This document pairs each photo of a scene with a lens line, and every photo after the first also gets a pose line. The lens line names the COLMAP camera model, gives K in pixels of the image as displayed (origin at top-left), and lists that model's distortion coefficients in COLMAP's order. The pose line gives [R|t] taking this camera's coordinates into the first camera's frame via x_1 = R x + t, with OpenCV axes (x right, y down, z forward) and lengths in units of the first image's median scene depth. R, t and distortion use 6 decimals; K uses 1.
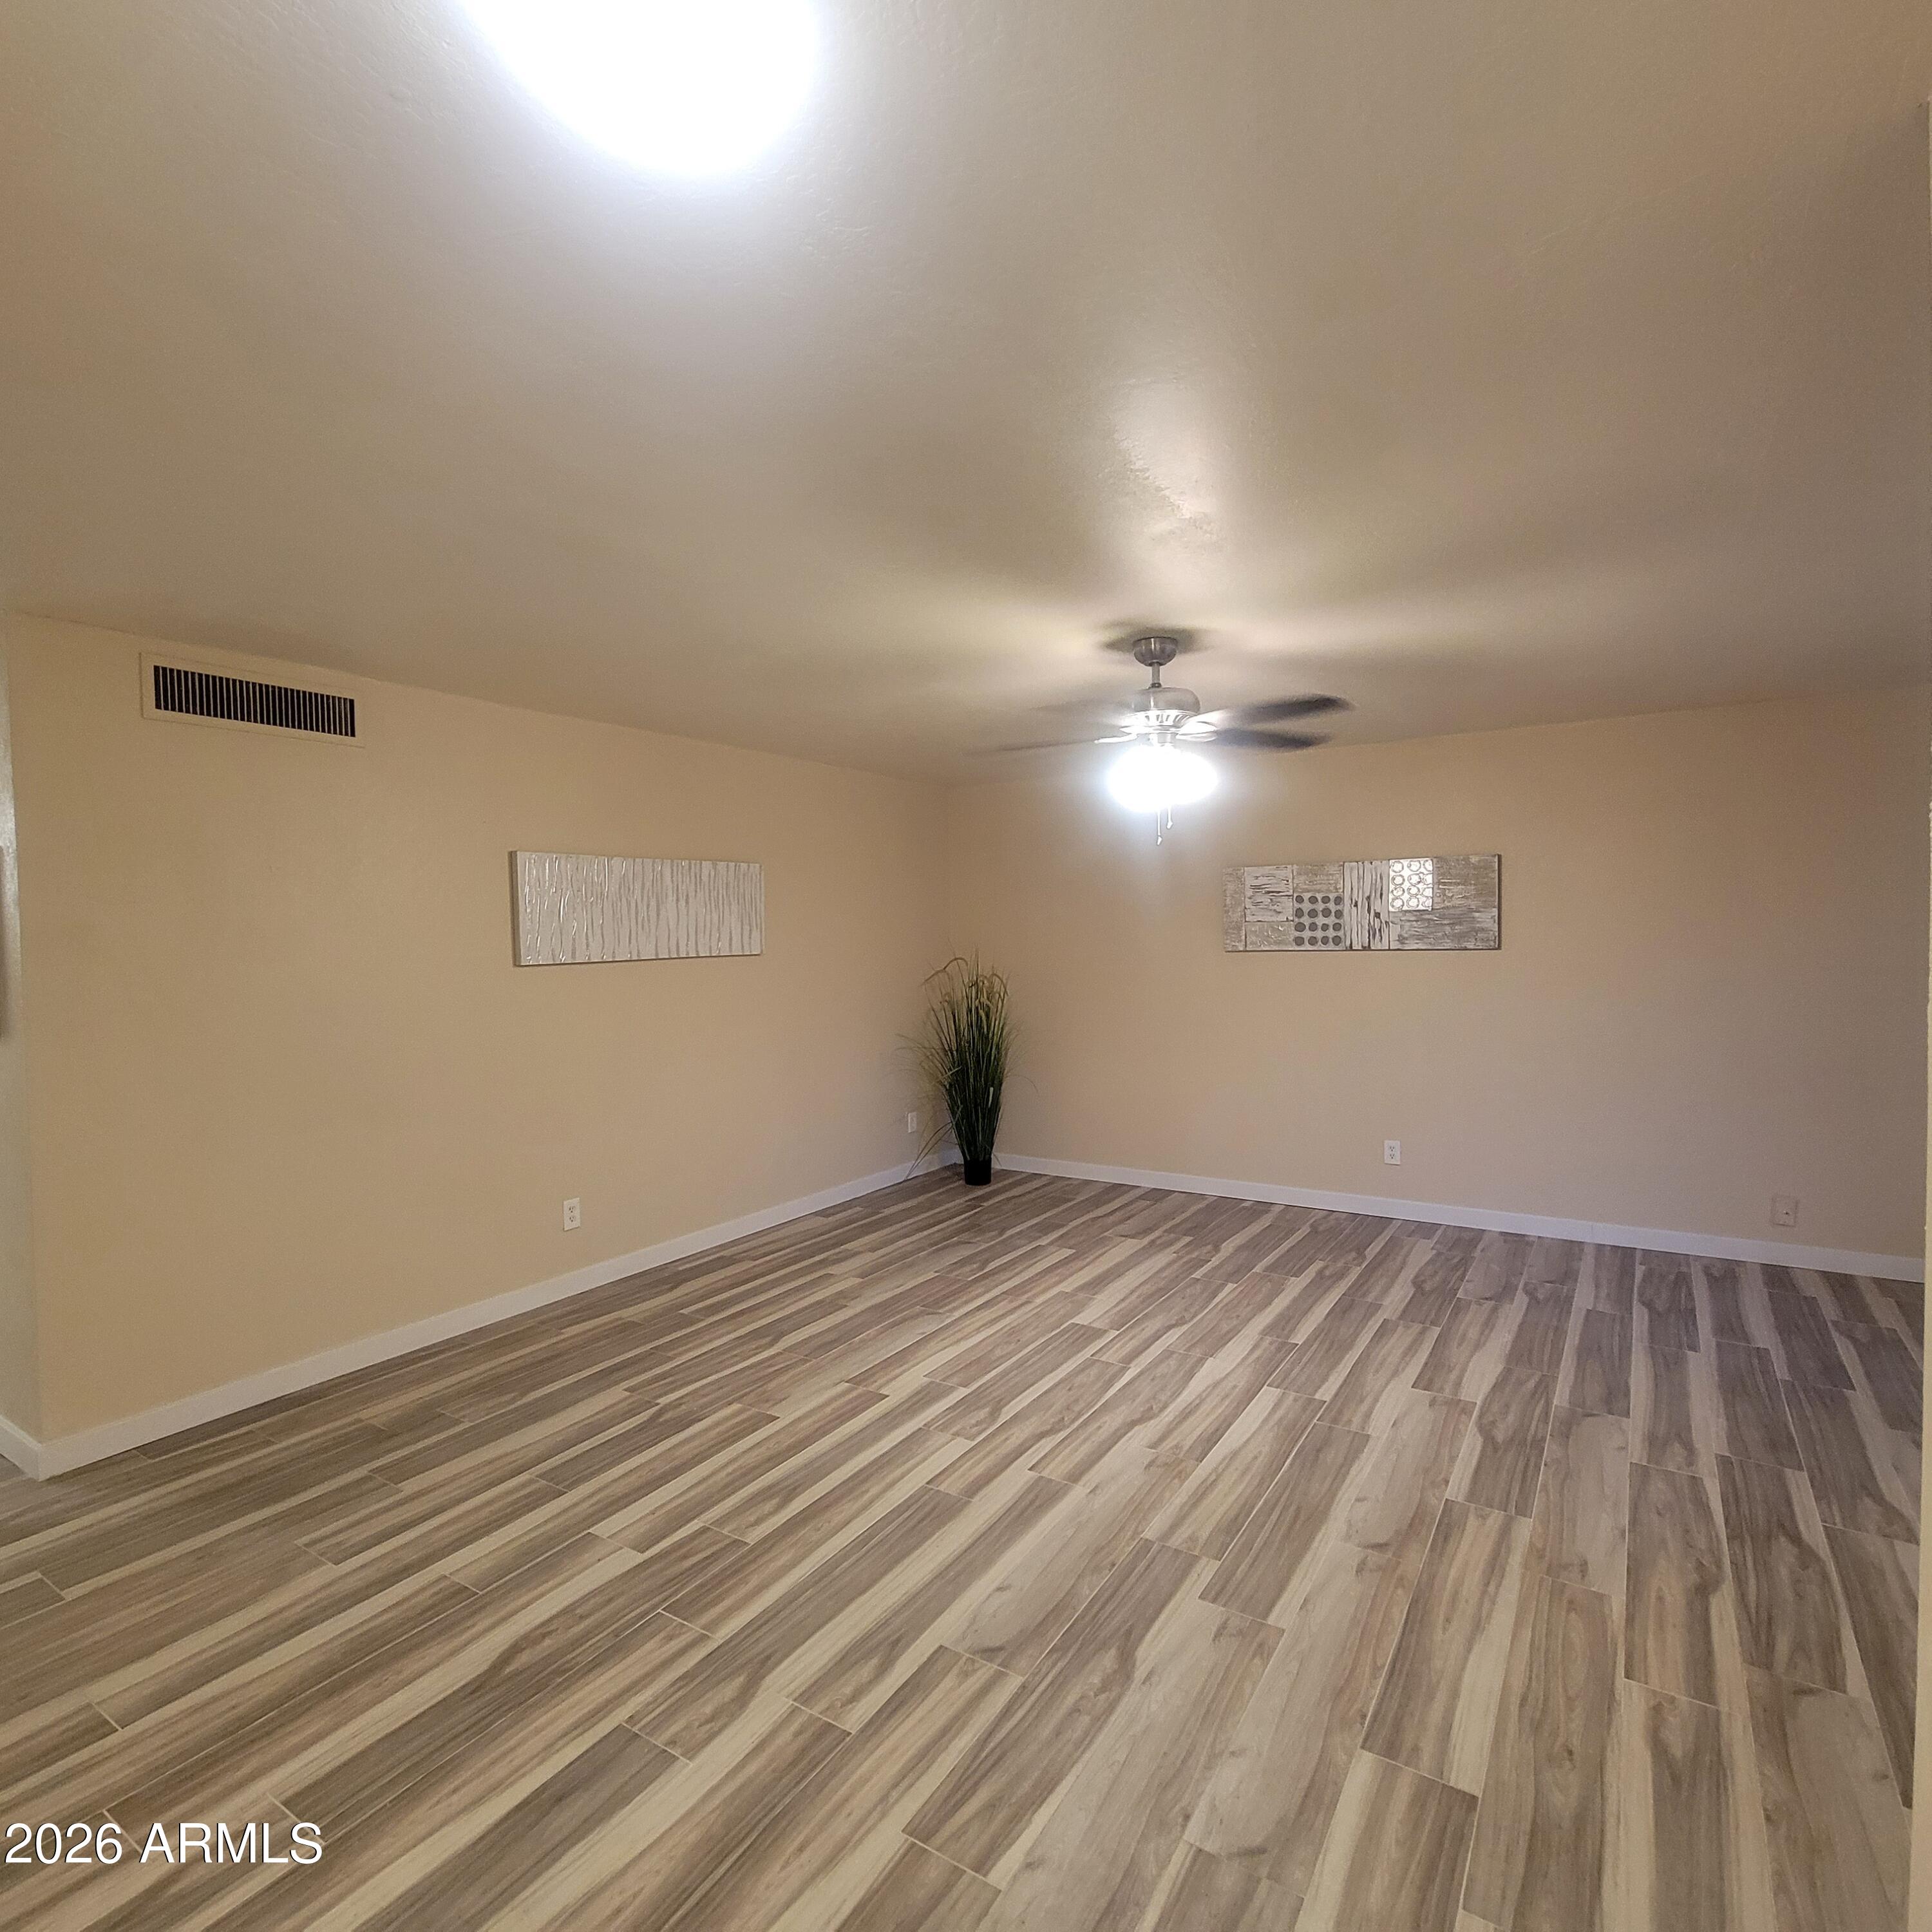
lens RADIAL K [[1059.2, 0, 979.4], [0, 1059.2, 928.5], [0, 0, 1]] dist [0.007332, -0.001276]
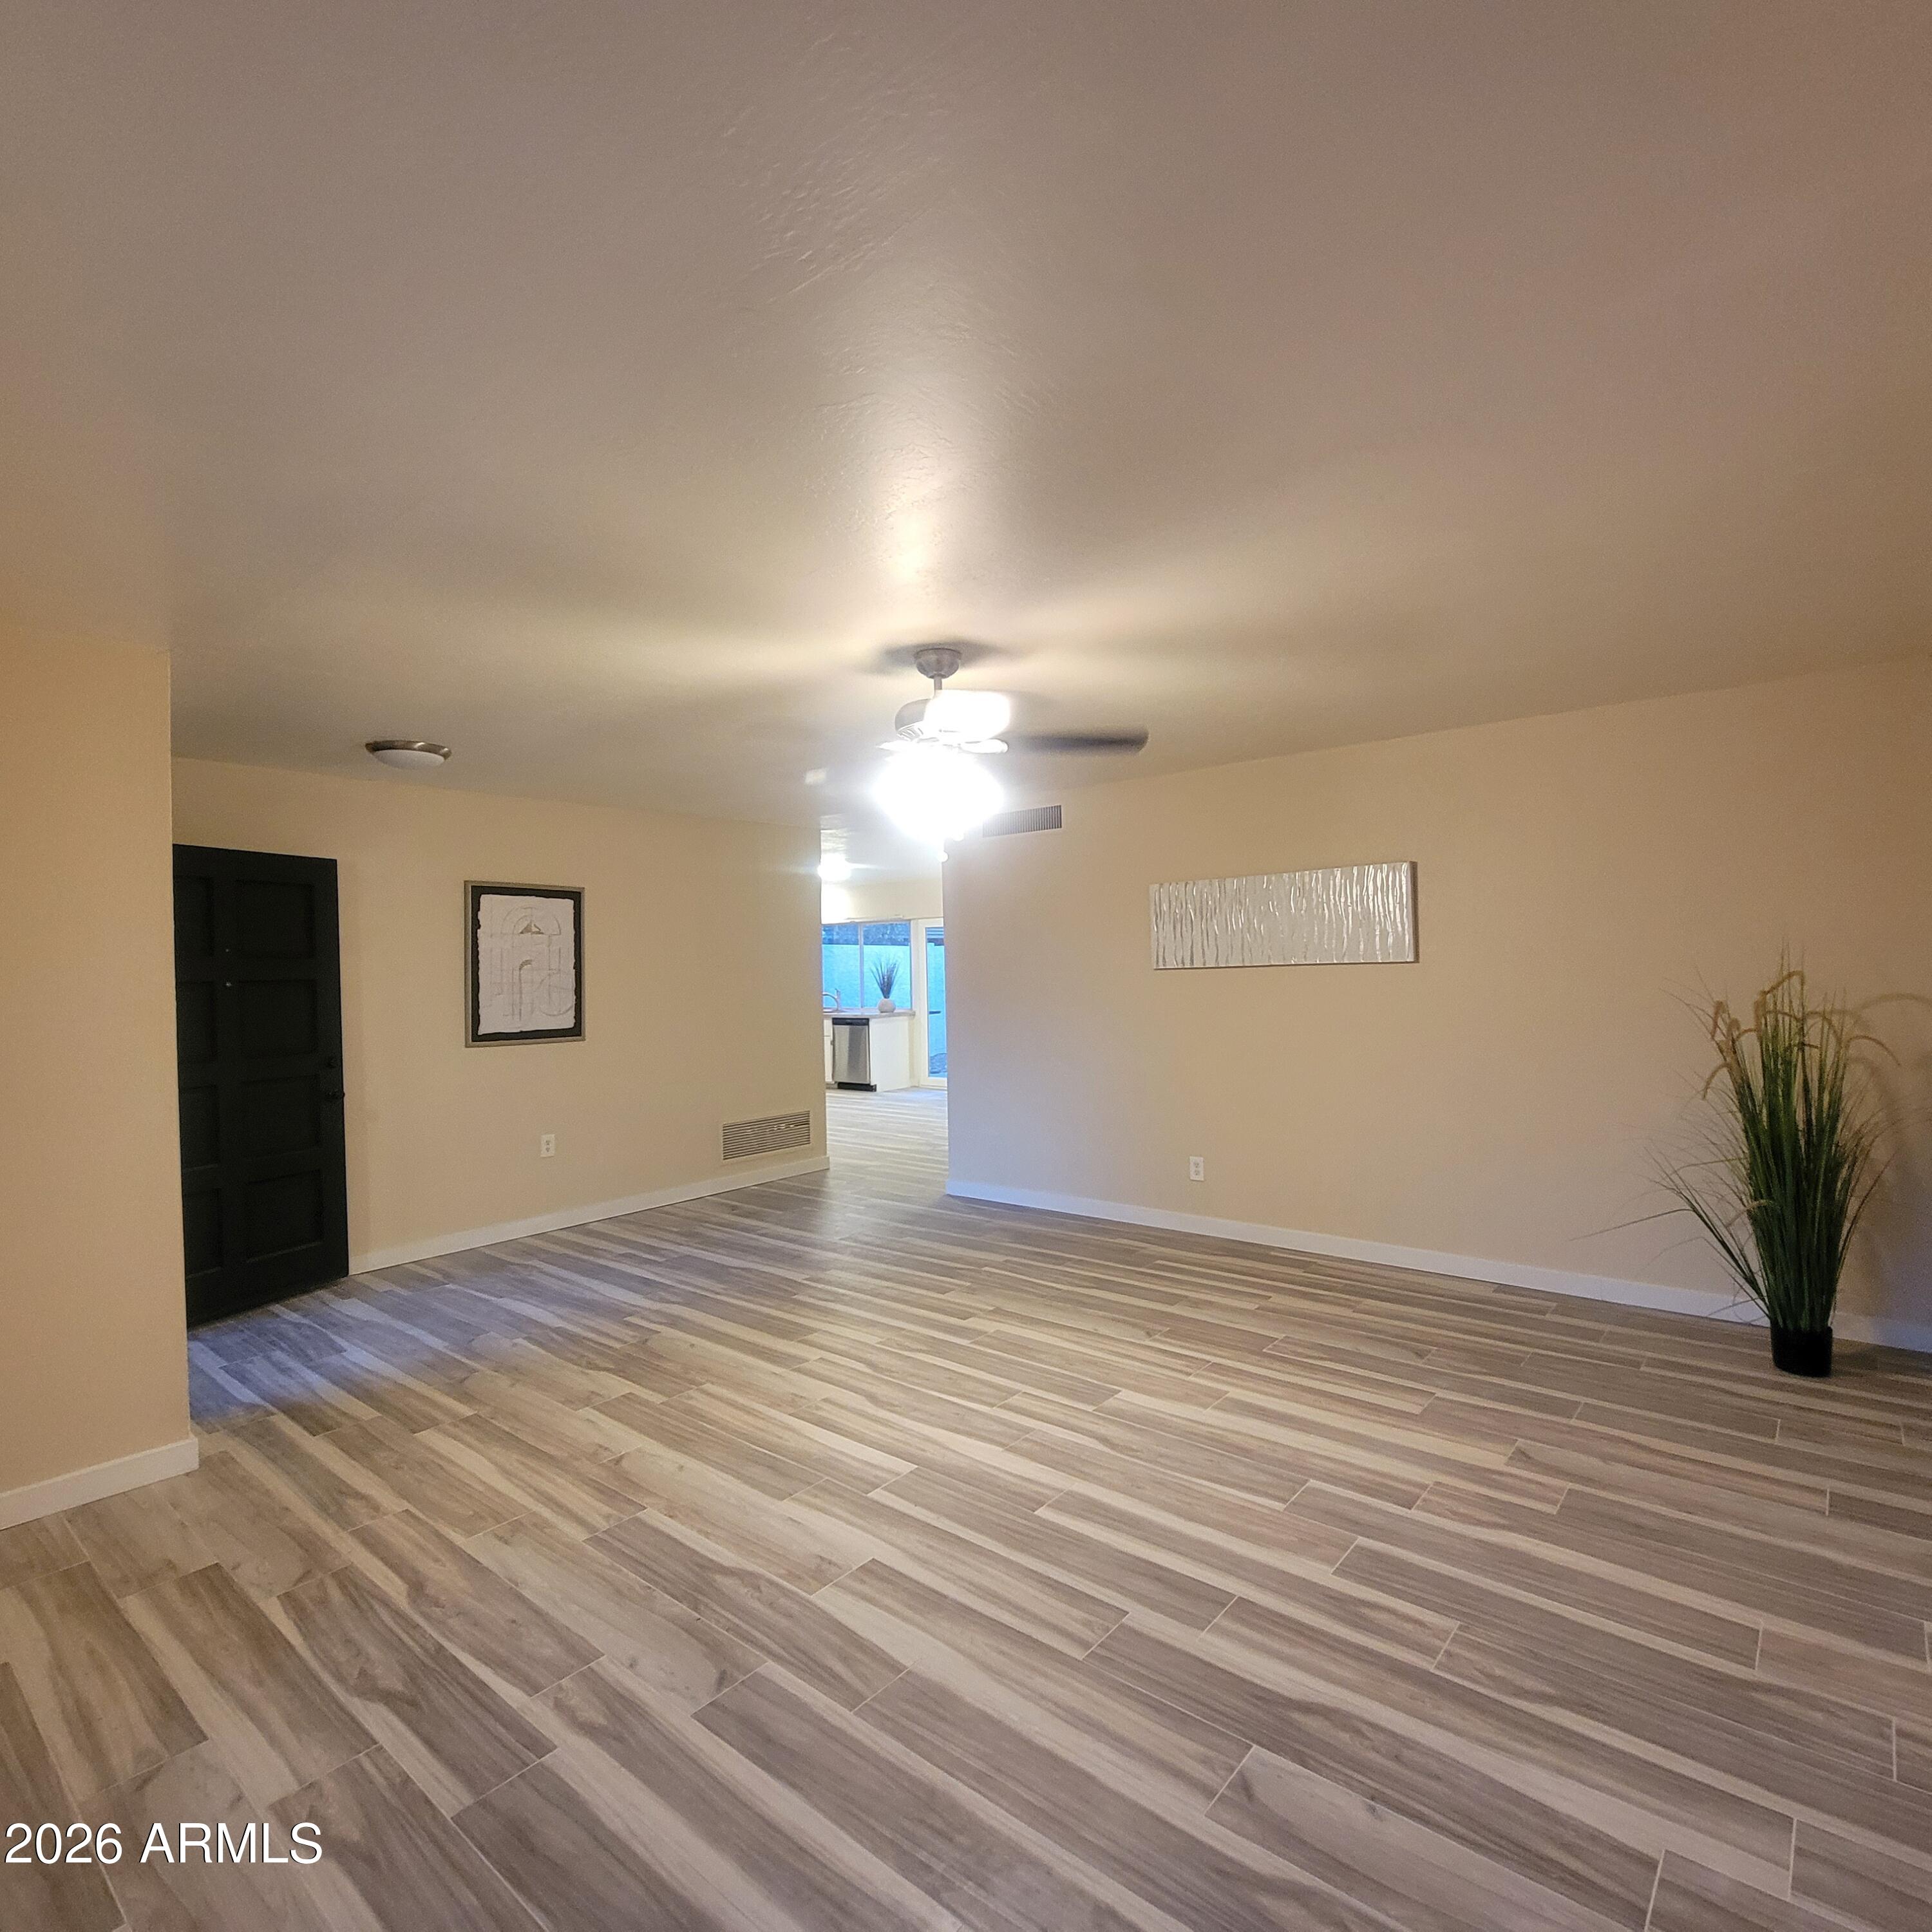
lens RADIAL K [[1059.2, 0, 986.6], [0, 1059.2, 969.5], [0, 0, 1]] dist [0.007332, -0.001276]
pose [[-0.131411, 0.025904, -0.990989, 1.289949], [0.033096, 0.999216, 0.021730, -0.002955], [0.990775, -0.029942, -0.132165, 1.352152]]
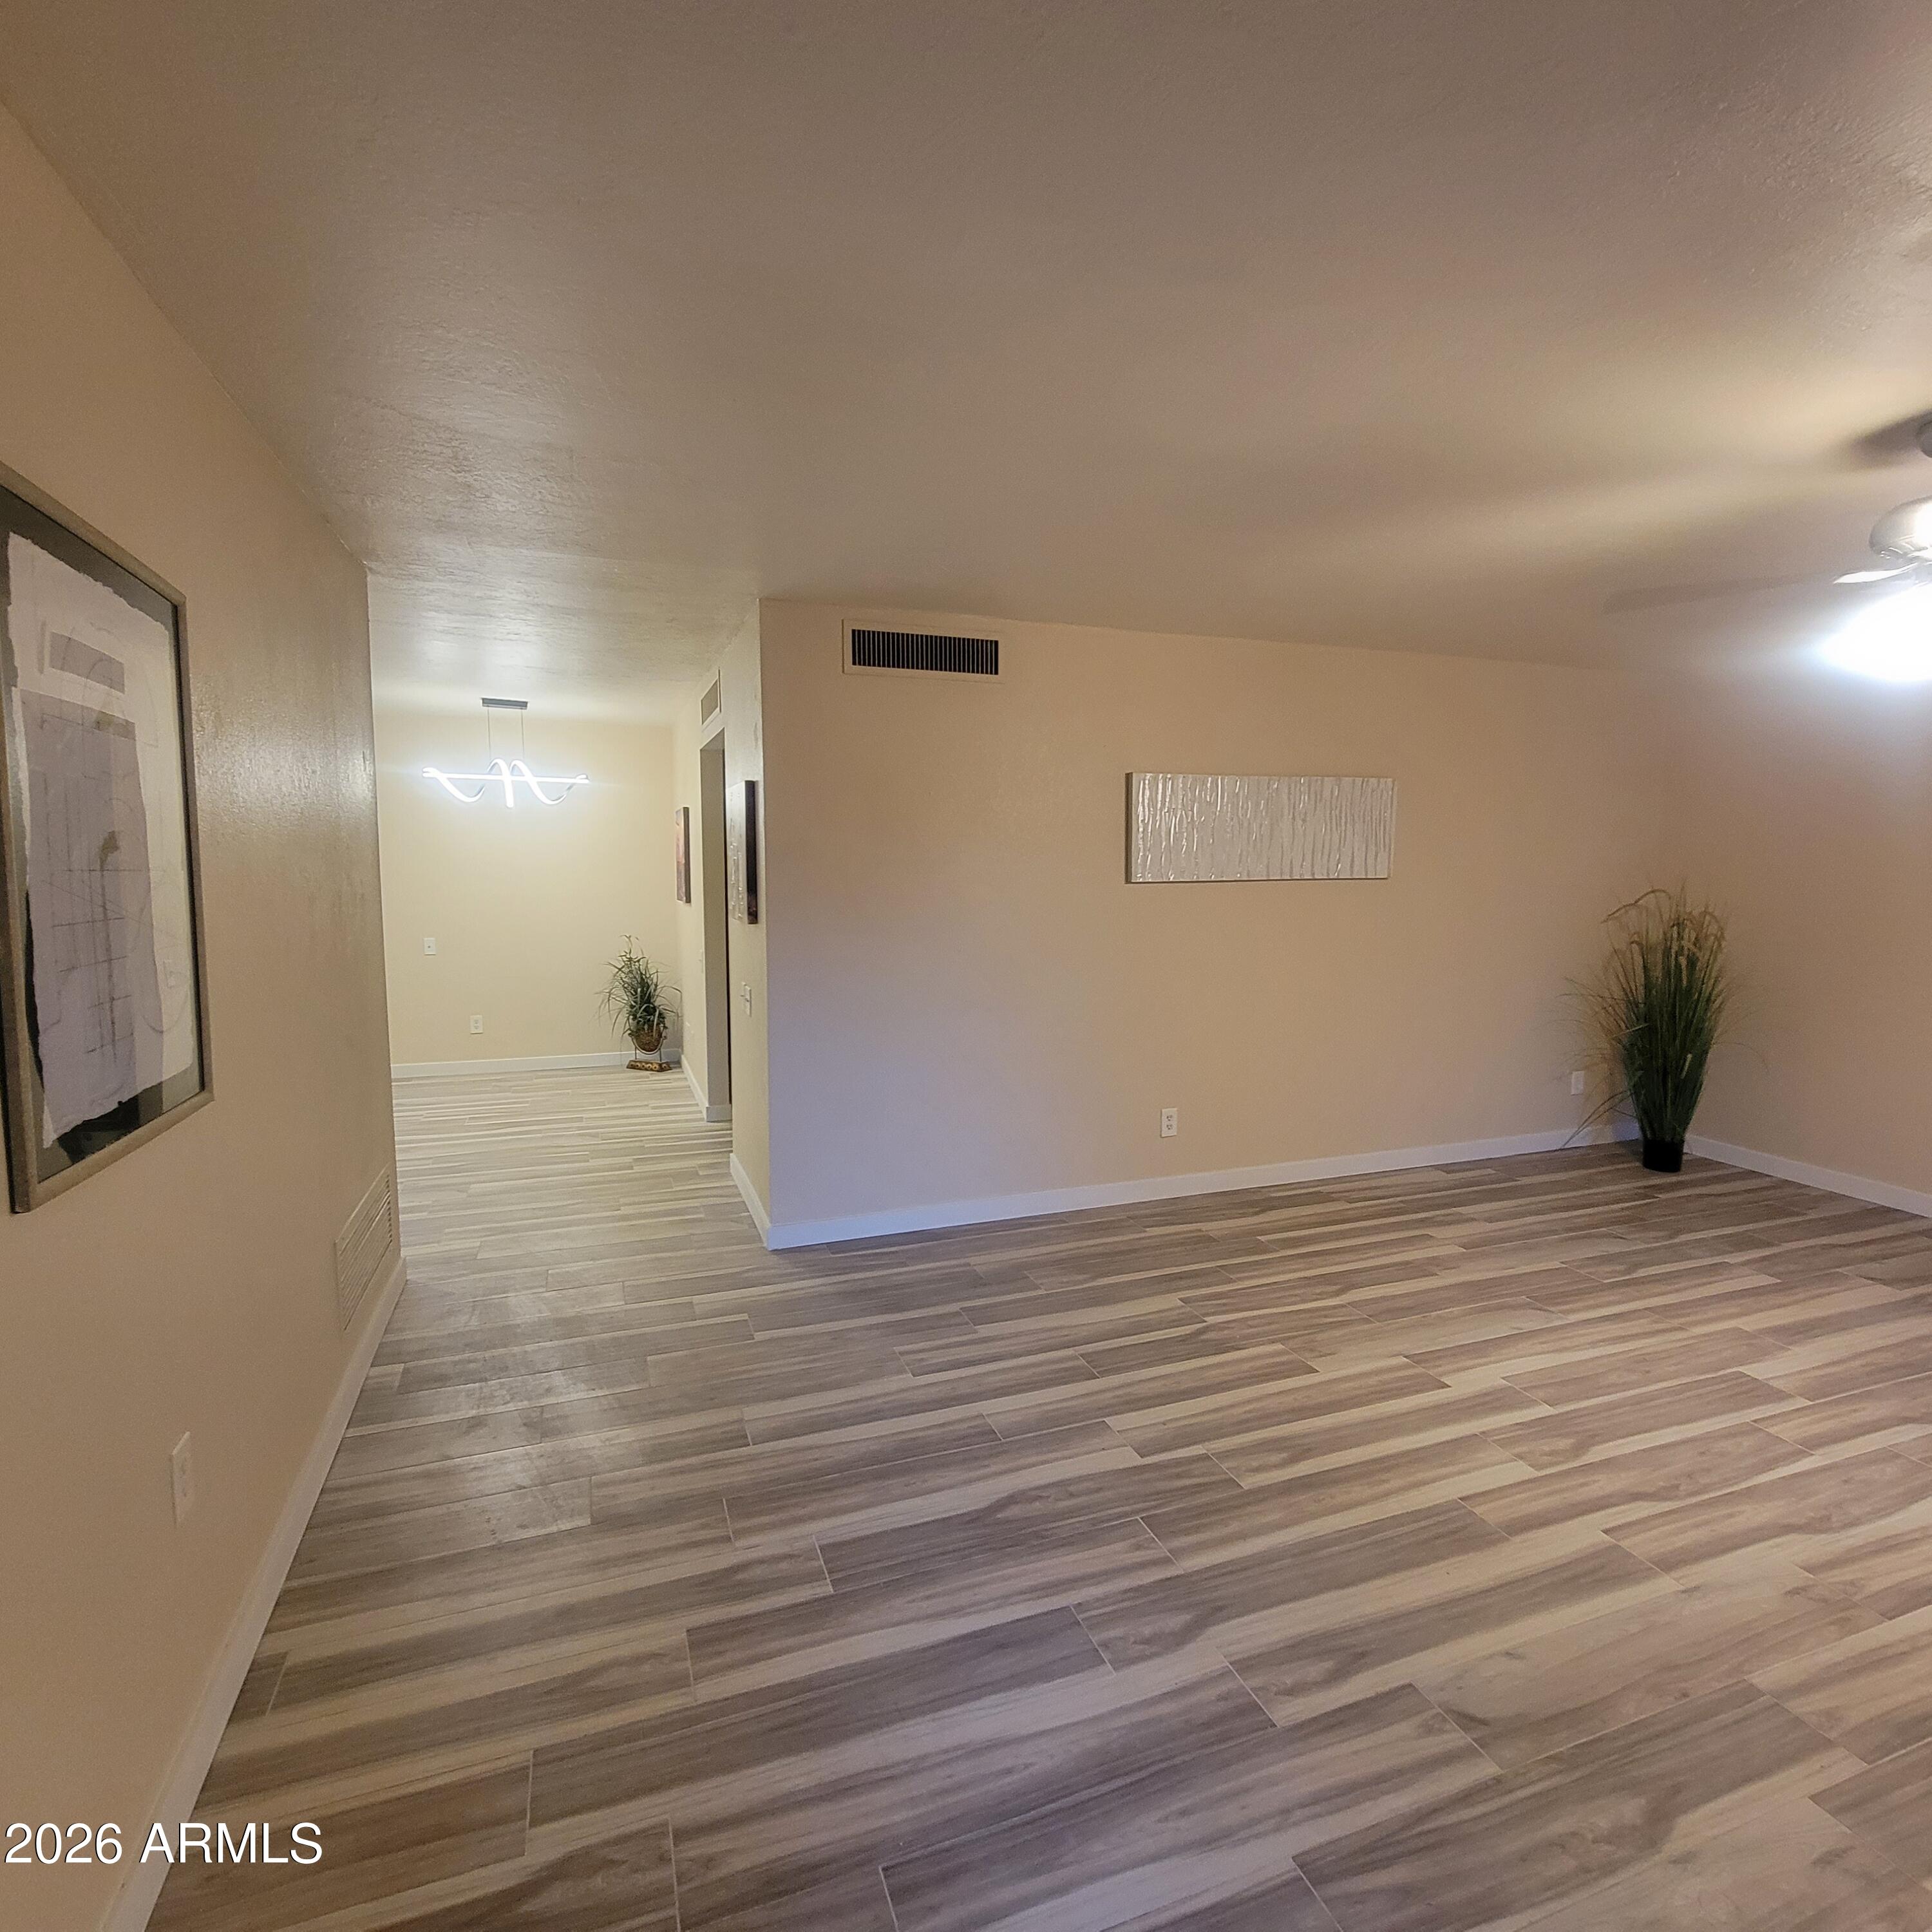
lens RADIAL K [[1059.2, 0, 973.0], [0, 1059.2, 955.1], [0, 0, 1]] dist [0.007332, -0.001276]
pose [[0.796442, 0.071084, -0.600522, 0.115546], [-0.010023, 0.994482, 0.104425, -0.003377], [0.604632, -0.077149, 0.792760, 0.102910]]
